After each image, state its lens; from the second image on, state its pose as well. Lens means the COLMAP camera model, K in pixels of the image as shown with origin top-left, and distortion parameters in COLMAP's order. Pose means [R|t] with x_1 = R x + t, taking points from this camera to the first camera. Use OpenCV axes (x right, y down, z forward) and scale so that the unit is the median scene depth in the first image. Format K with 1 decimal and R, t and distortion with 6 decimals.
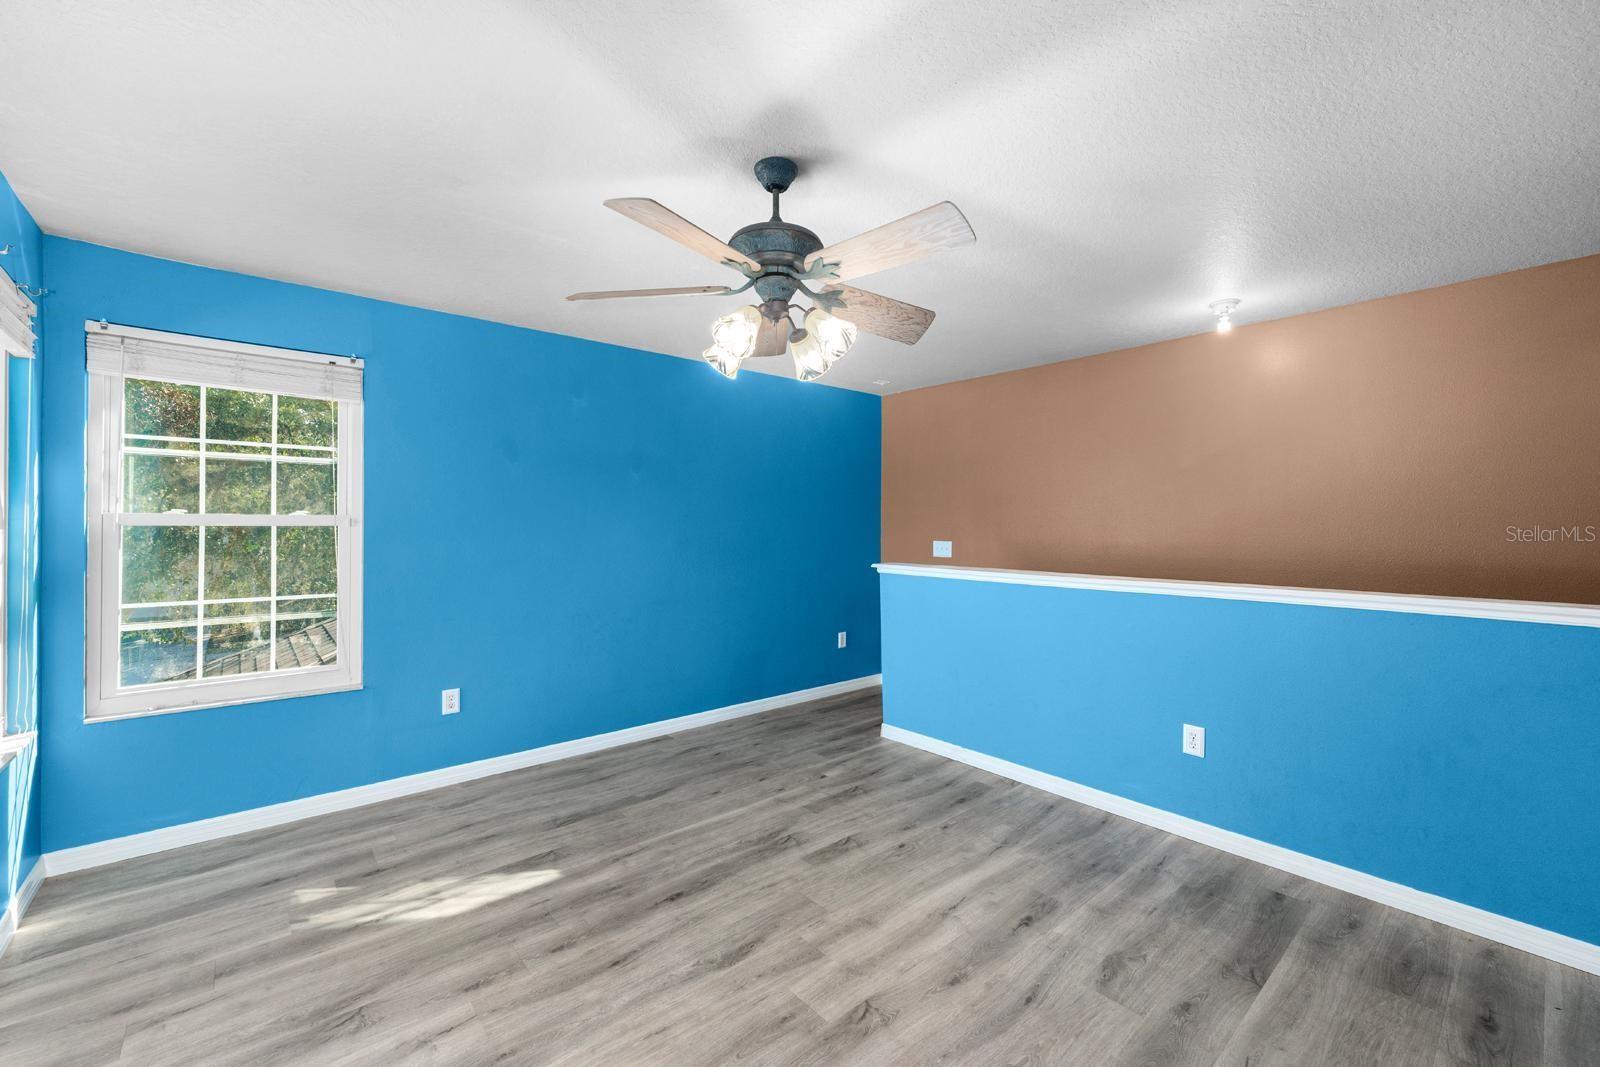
lens RADIAL K [[648.6, 0, 797.8], [0, 648.6, 537.3], [0, 0, 1]] dist [0.022600, 0.000088]
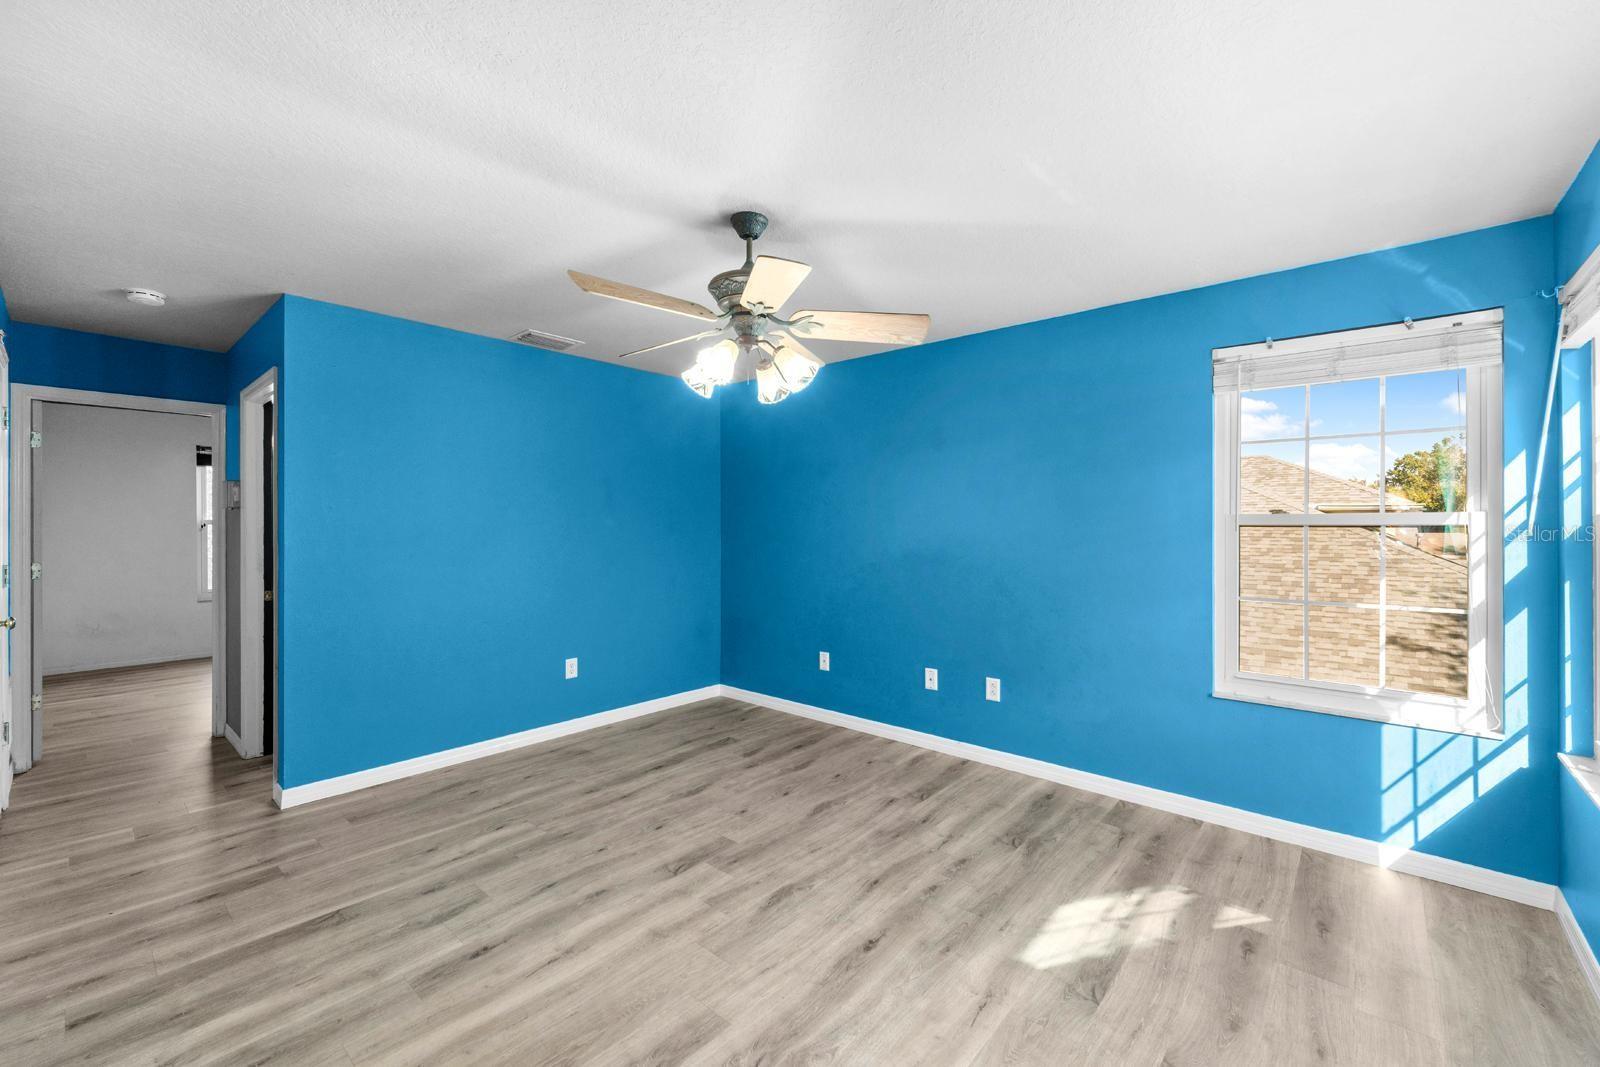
lens RADIAL K [[648.6, 0, 809.1], [0, 648.6, 518.7], [0, 0, 1]] dist [0.022600, 0.000088]
pose [[-0.987842, -0.005048, -0.155381, 0.039052], [-0.005081, 0.999987, -0.000183, -0.032651], [0.155380, 0.000609, -0.987855, 2.049942]]
